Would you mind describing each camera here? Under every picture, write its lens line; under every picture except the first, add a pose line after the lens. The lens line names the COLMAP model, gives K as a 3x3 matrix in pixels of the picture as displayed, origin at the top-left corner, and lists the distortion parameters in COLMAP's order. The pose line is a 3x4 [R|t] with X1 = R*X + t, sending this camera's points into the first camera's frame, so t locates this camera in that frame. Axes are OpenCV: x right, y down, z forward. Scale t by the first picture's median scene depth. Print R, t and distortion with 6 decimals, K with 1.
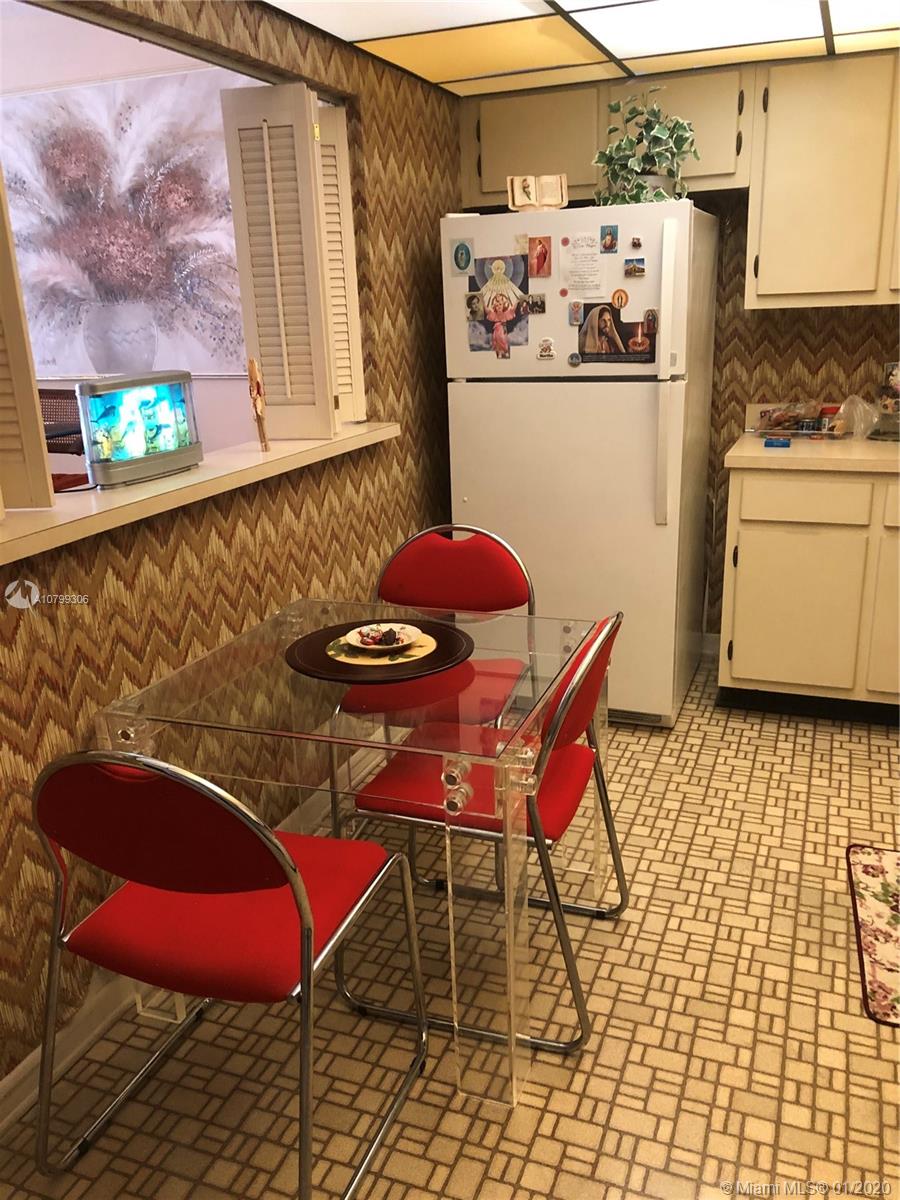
lens RADIAL K [[985.7, 0, 451.5], [0, 985.7, 603.5], [0, 0, 1]] dist [-0.001140, 0.013422]
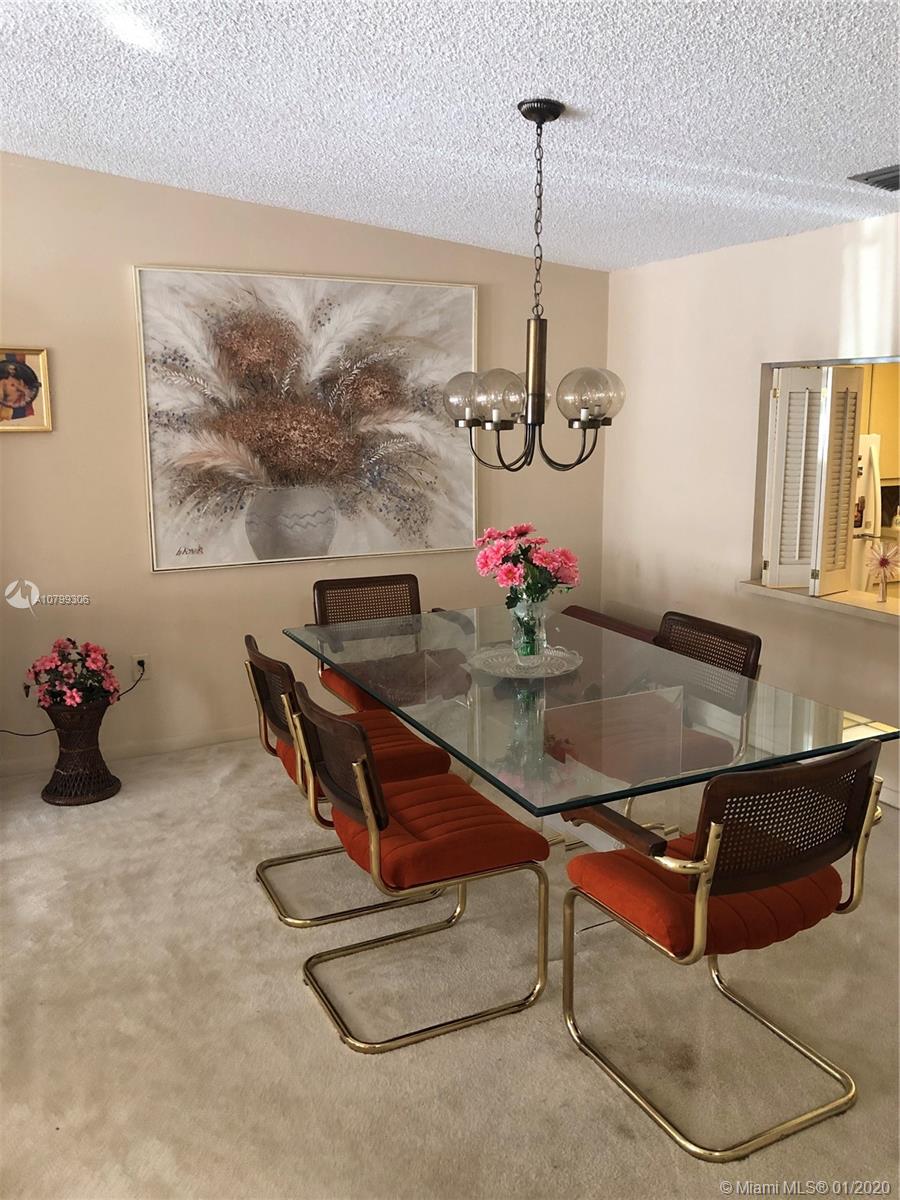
lens RADIAL K [[985.7, 0, 450.0], [0, 985.7, 597.4], [0, 0, 1]] dist [-0.001140, 0.013422]
pose [[0.689959, -0.092888, 0.717863, -0.971396], [0.197336, 0.978305, -0.063077, -0.111193], [-0.696430, 0.185181, 0.693321, 0.250080]]
